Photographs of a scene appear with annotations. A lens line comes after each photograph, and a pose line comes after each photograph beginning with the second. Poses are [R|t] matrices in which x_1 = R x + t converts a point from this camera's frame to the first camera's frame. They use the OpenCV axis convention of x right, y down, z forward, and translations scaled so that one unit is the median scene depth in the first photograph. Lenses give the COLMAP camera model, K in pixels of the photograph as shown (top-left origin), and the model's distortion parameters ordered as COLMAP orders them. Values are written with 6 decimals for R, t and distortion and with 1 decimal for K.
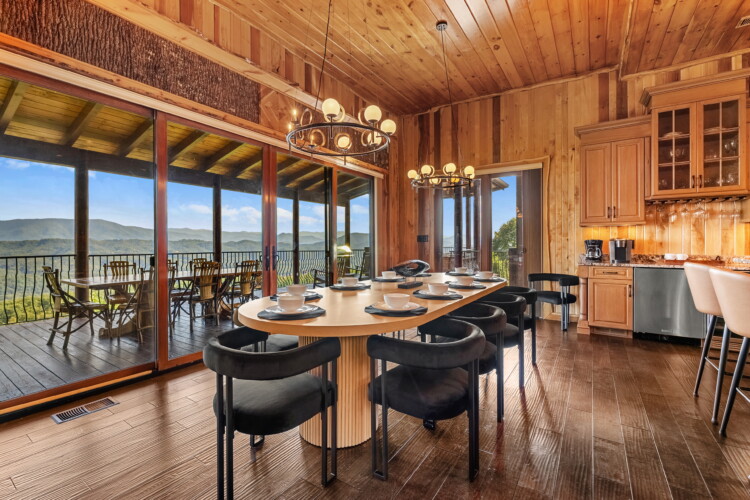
lens RADIAL K [[330.0, 0, 374.5], [0, 330.0, 244.2], [0, 0, 1]] dist [-0.002585, -0.000063]
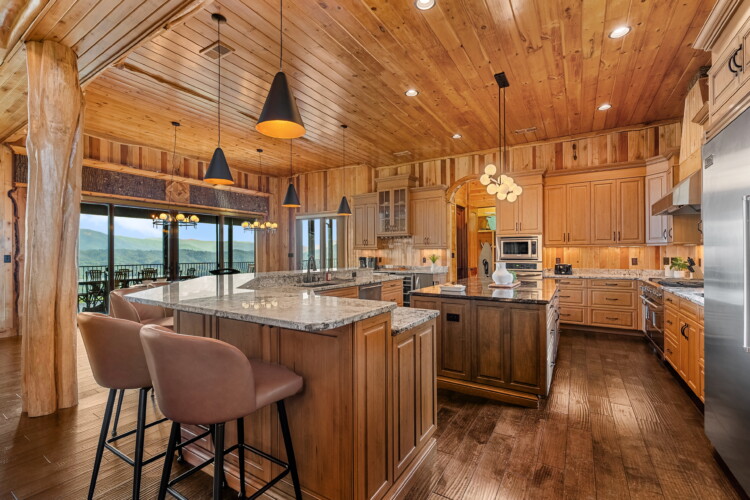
lens RADIAL K [[330.0, 0, 373.3], [0, 330.0, 251.9], [0, 0, 1]] dist [-0.002585, -0.000063]
pose [[0.999683, -0.001209, 0.025168, 0.717452], [0.001367, 0.999979, -0.006283, -0.032601], [-0.025160, 0.006315, 0.999663, -0.854273]]
